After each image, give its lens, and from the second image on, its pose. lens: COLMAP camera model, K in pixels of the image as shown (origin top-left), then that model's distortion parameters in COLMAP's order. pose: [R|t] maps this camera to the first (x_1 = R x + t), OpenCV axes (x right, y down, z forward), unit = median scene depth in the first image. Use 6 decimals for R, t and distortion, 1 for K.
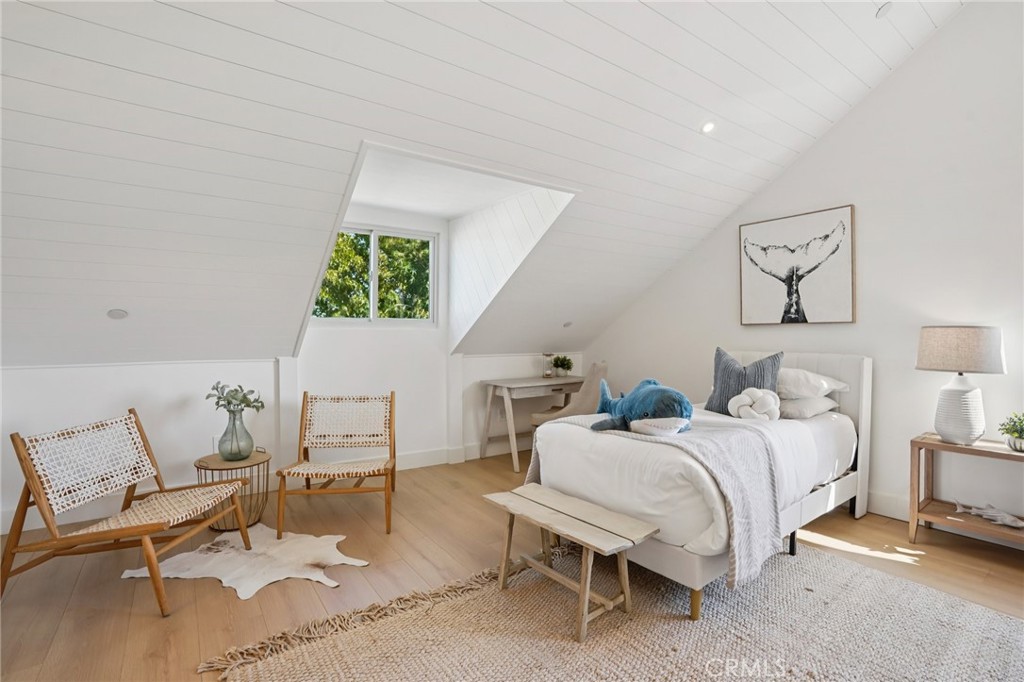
lens RADIAL K [[490.5, 0, 513.5], [0, 490.5, 346.1], [0, 0, 1]] dist [-0.047666, 0.018270]
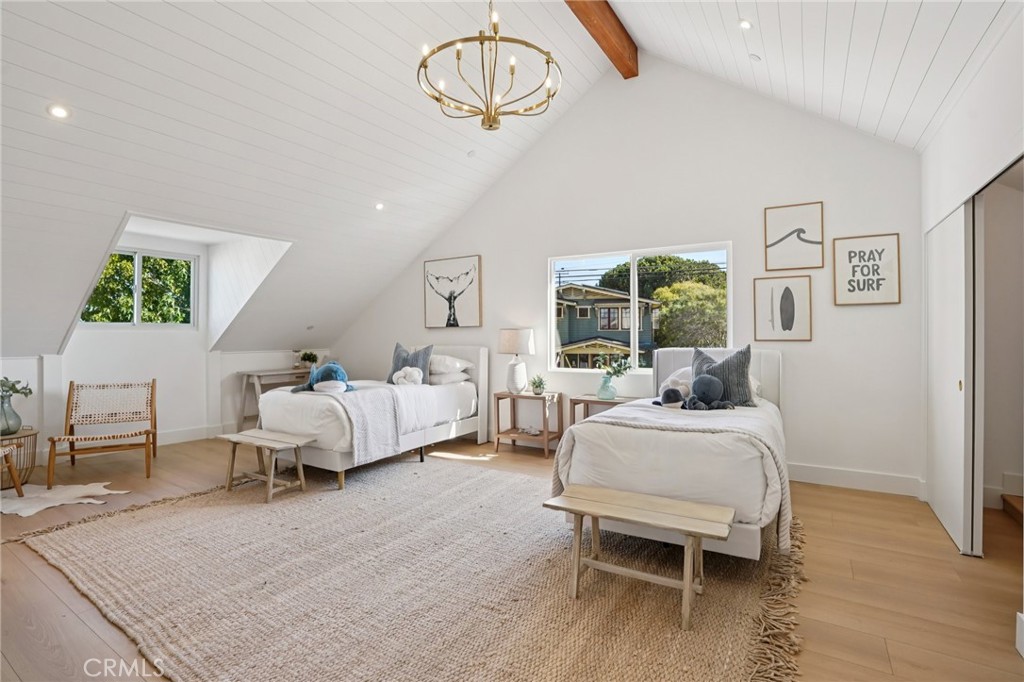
lens RADIAL K [[490.5, 0, 508.3], [0, 490.5, 334.9], [0, 0, 1]] dist [-0.047666, 0.018270]
pose [[0.932103, -0.003824, 0.362174, 0.192437], [0.013303, 0.999631, -0.023680, 0.020346], [-0.361950, 0.026890, 0.931810, -0.609016]]
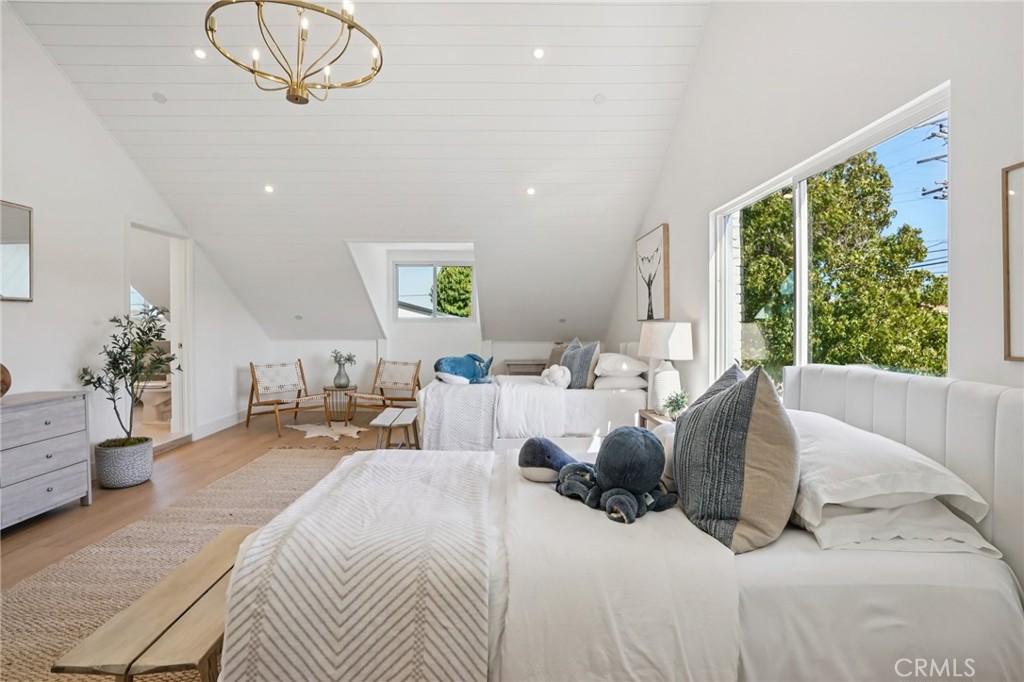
lens RADIAL K [[490.5, 0, 507.0], [0, 490.5, 337.8], [0, 0, 1]] dist [-0.047666, 0.018270]
pose [[0.810674, 0.016402, -0.585268, 1.129077], [-0.017114, 0.999844, 0.004315, 0.000247], [0.585248, 0.006518, 0.810828, -0.256308]]
